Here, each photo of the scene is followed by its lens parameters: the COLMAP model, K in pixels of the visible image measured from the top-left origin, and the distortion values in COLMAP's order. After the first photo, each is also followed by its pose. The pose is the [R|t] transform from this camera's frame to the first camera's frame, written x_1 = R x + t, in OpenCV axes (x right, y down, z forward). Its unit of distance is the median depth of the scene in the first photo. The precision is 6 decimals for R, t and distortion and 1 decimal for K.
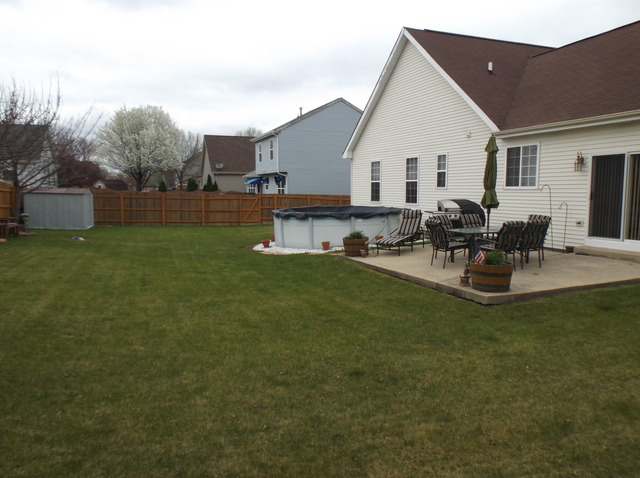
lens RADIAL K [[476.5, 0, 320.0], [0, 476.5, 239.0], [0, 0, 1]] dist [0.049243, 0.001430]
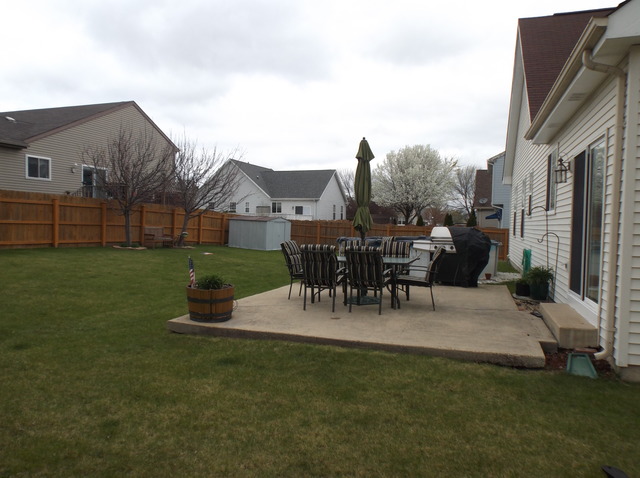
lens RADIAL K [[476.5, 0, 320.0], [0, 476.5, 239.0], [0, 0, 1]] dist [0.049243, 0.001430]
pose [[0.752461, 0.043575, -0.657194, 0.412905], [-0.097763, 0.994145, -0.046018, -0.007039], [0.651341, 0.098876, 0.752316, 0.203366]]
